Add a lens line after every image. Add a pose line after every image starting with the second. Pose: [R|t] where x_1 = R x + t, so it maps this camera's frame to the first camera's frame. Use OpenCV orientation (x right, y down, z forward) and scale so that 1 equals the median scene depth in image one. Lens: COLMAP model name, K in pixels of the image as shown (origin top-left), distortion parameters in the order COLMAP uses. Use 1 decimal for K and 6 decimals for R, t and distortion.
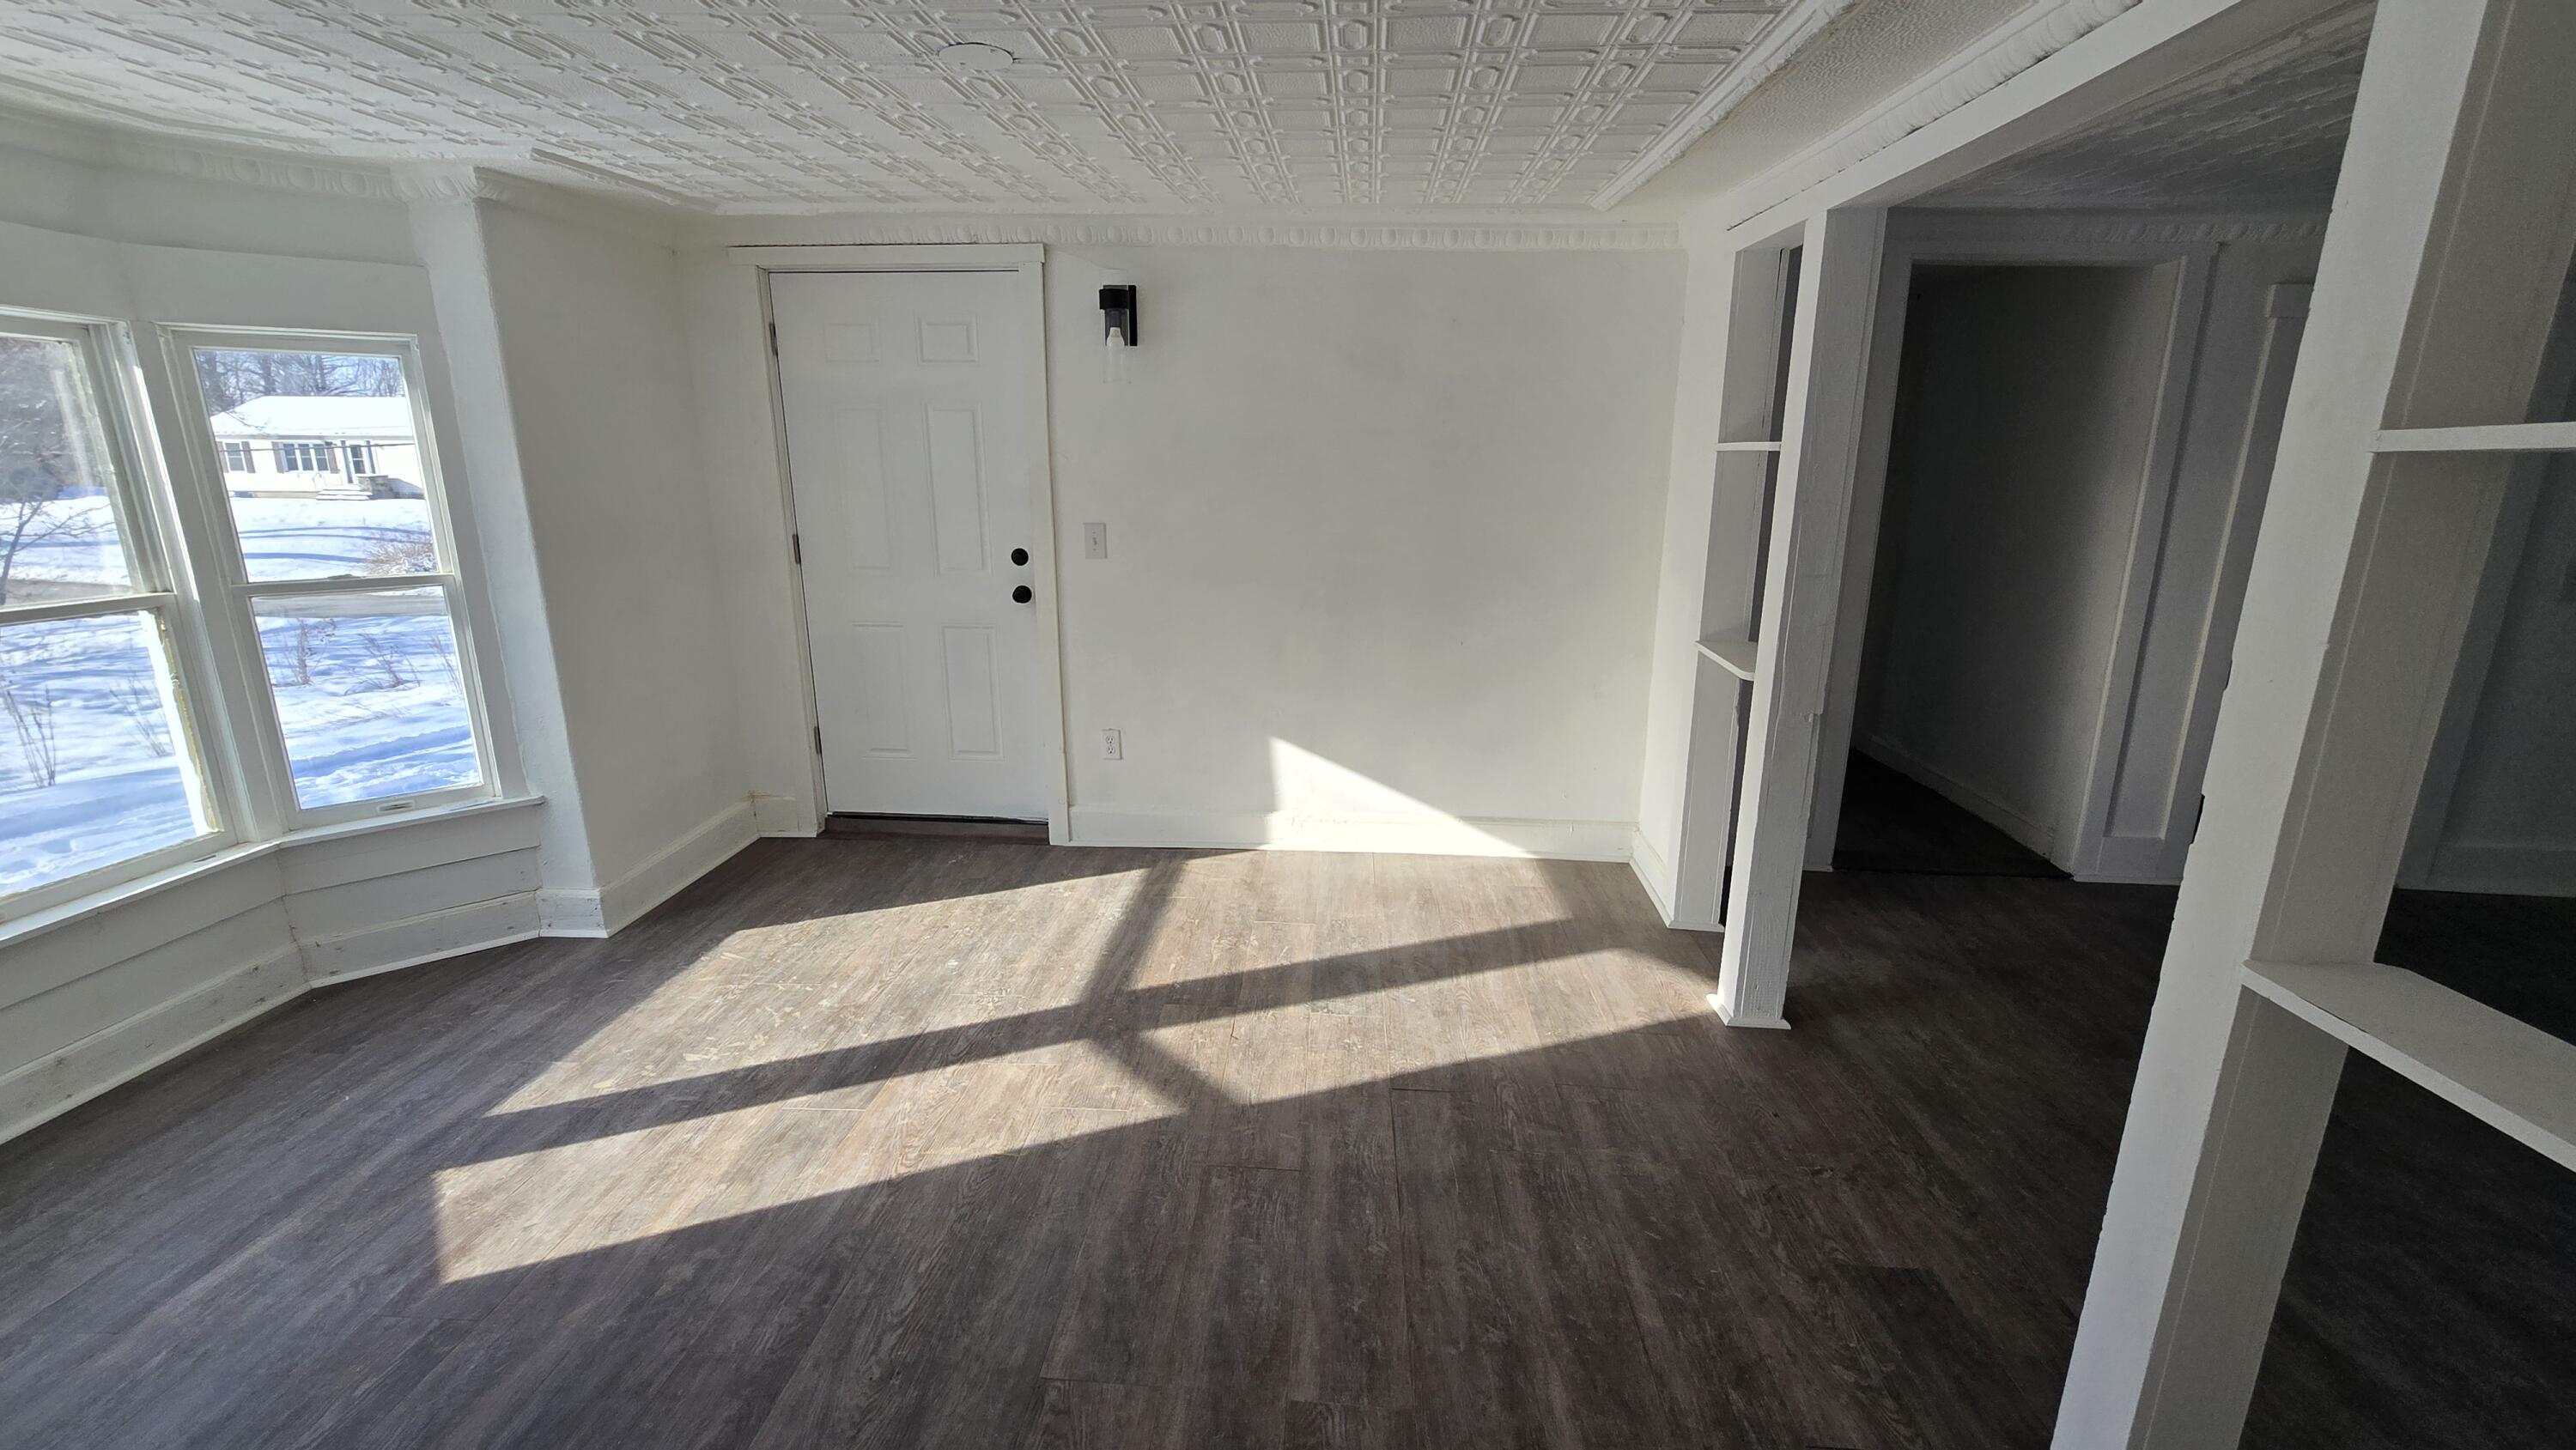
lens RADIAL K [[1047.6, 0, 1294.6], [0, 1047.6, 731.7], [0, 0, 1]] dist [-0.000599, -0.000567]
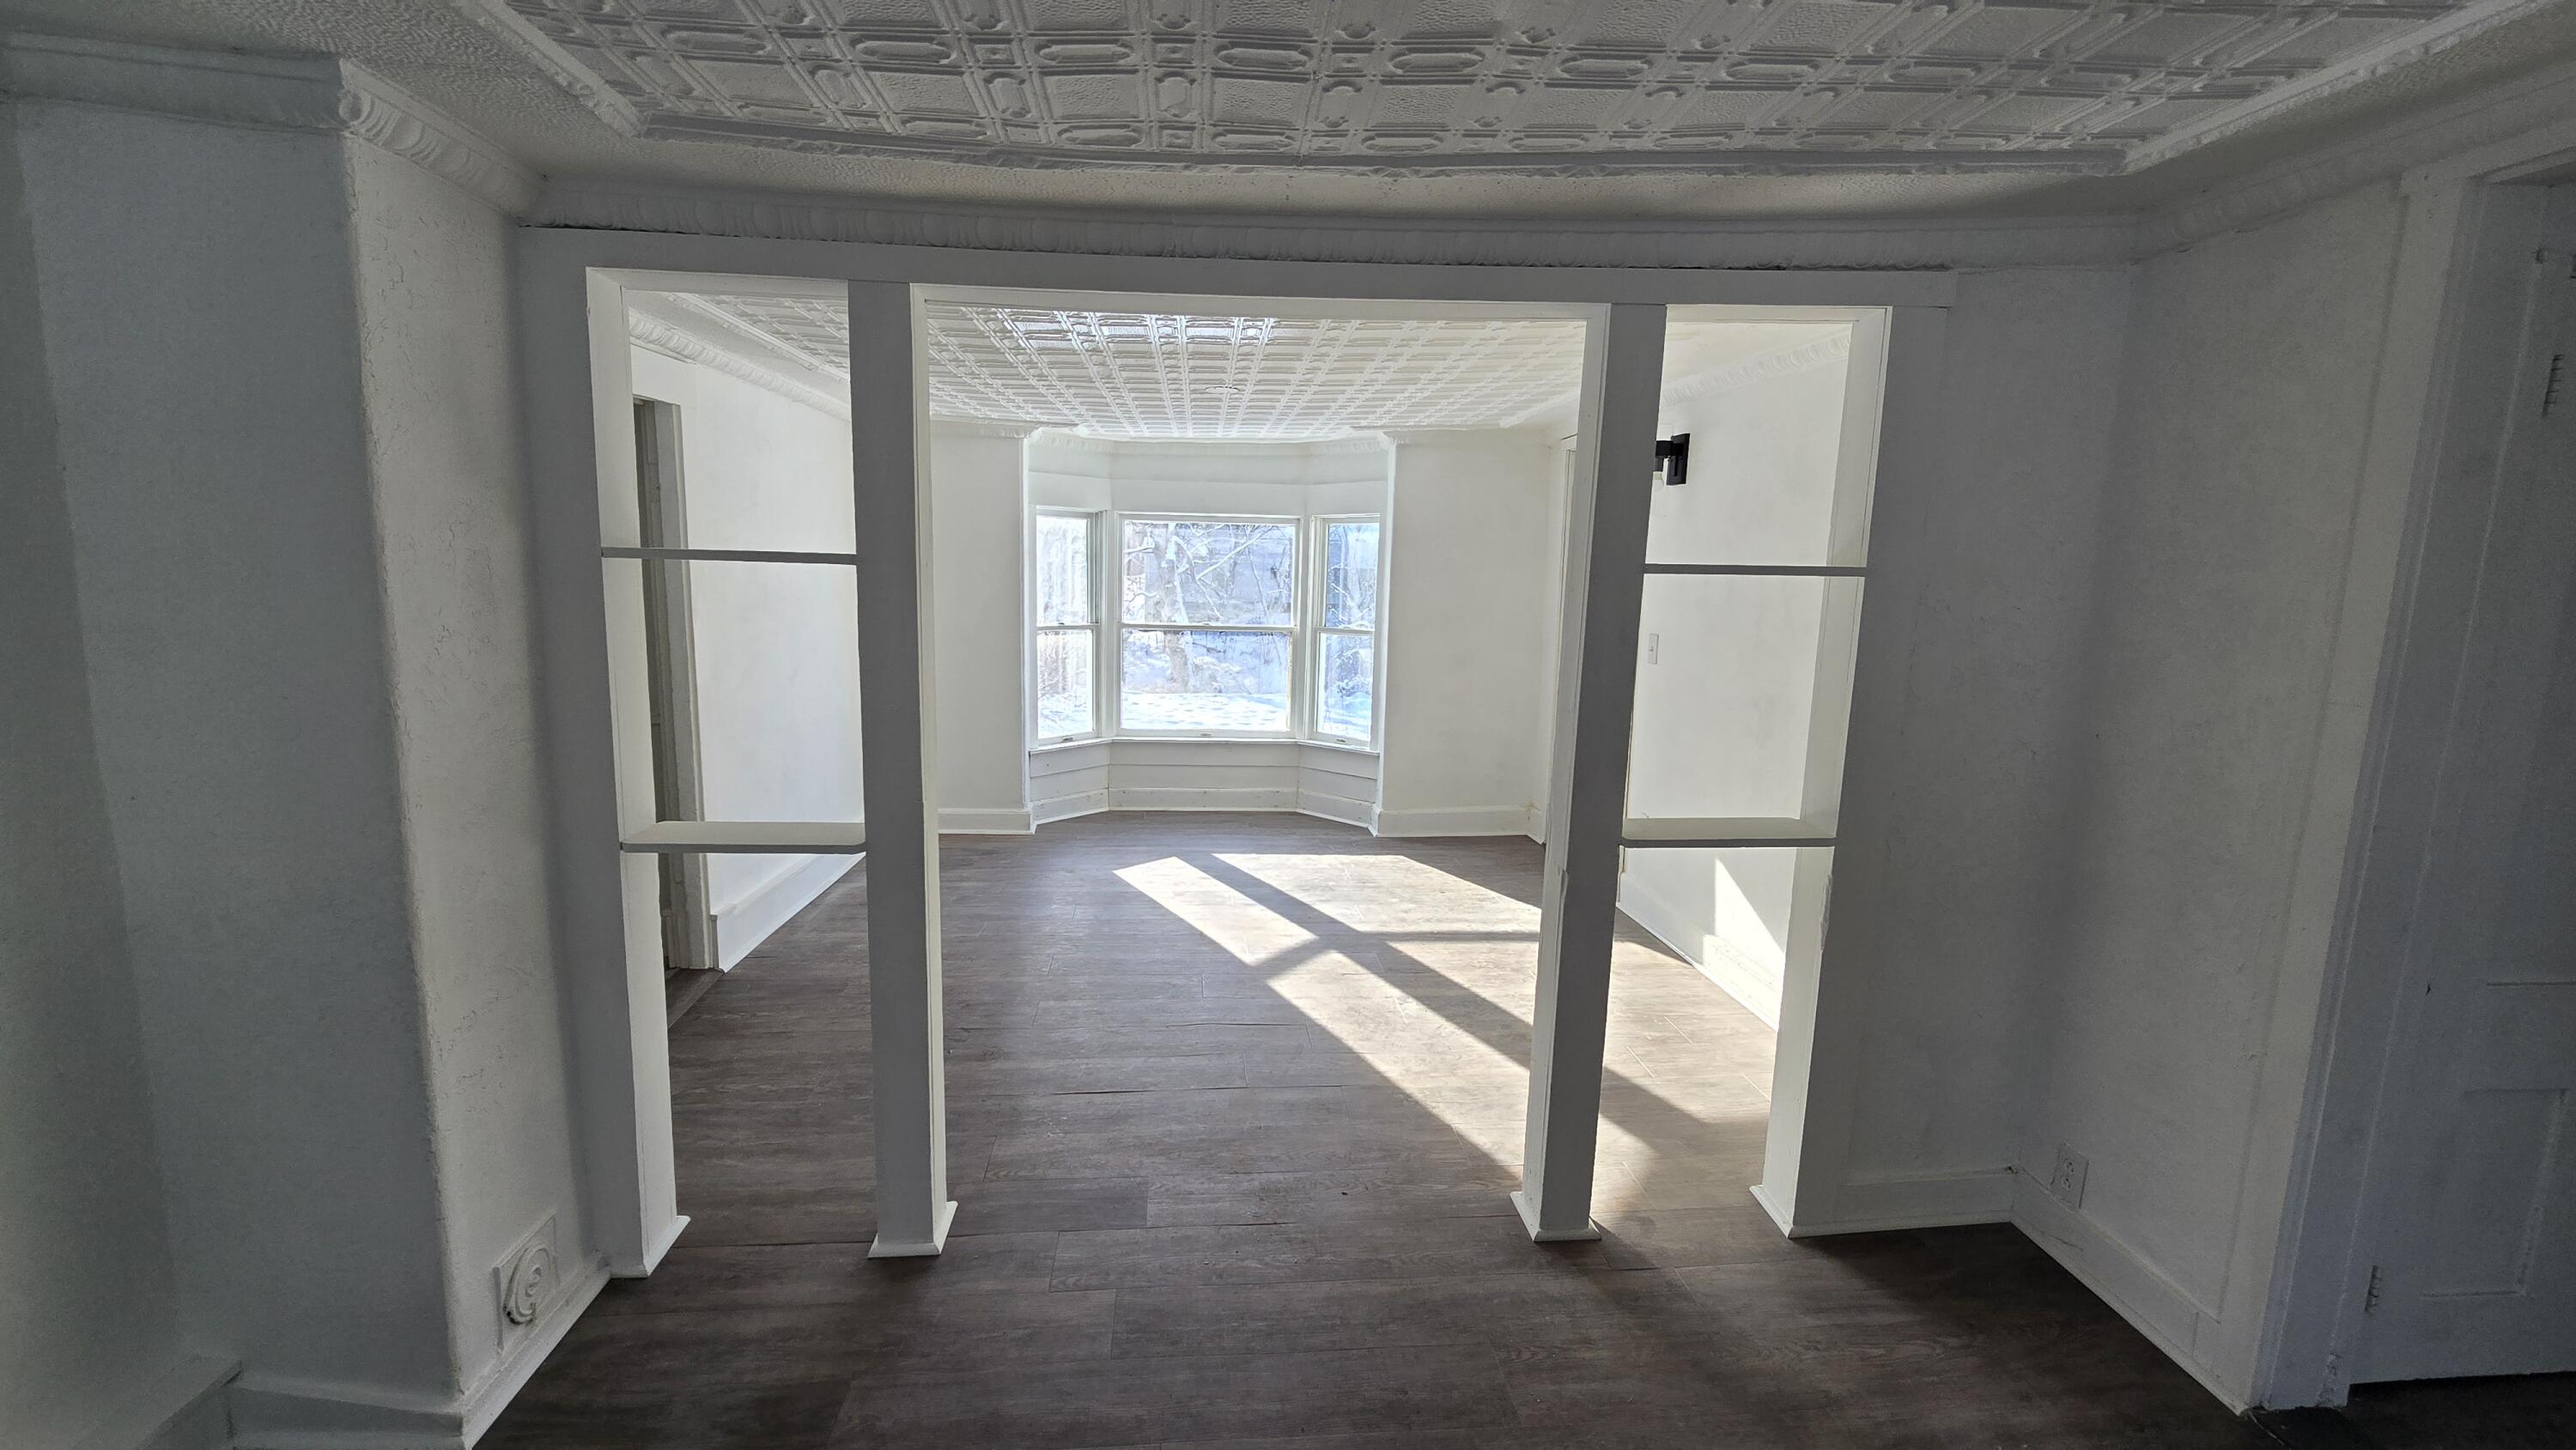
lens RADIAL K [[1047.6, 0, 1267.3], [0, 1047.6, 730.3], [0, 0, 1]] dist [-0.000599, -0.000567]
pose [[0.150880, 0.153193, -0.976610, 1.032820], [-0.272439, 0.956105, 0.107887, -0.119938], [0.950269, 0.249789, 0.185993, 0.465871]]
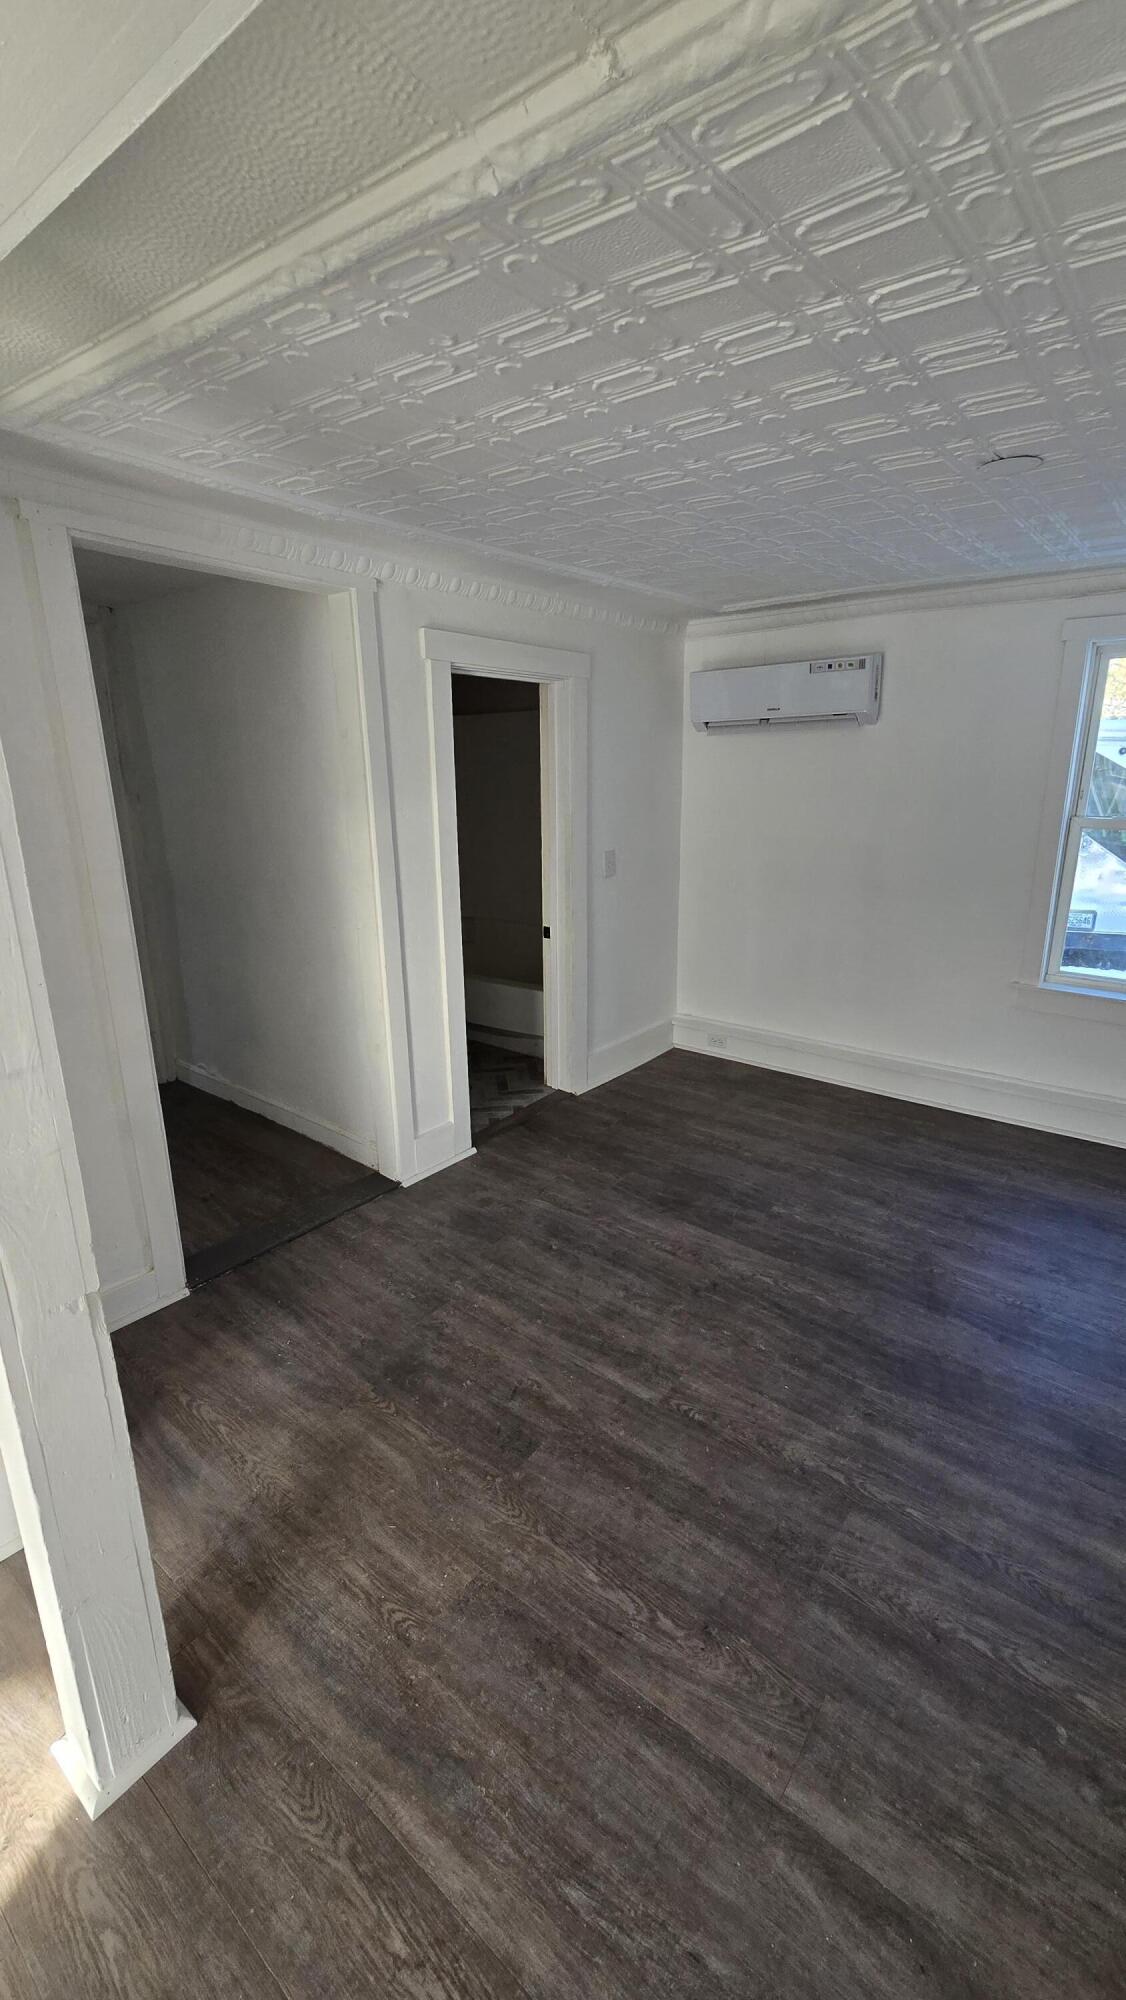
lens RADIAL K [[813.4, 0, 553.1], [0, 813.4, 994.7], [0, 0, 1]] dist [-0.000599, -0.000567]
pose [[0.579824, -0.230854, 0.781352, 0.271406], [0.209747, 0.968988, 0.130643, -0.142808], [-0.787280, 0.088136, 0.610264, 0.419422]]
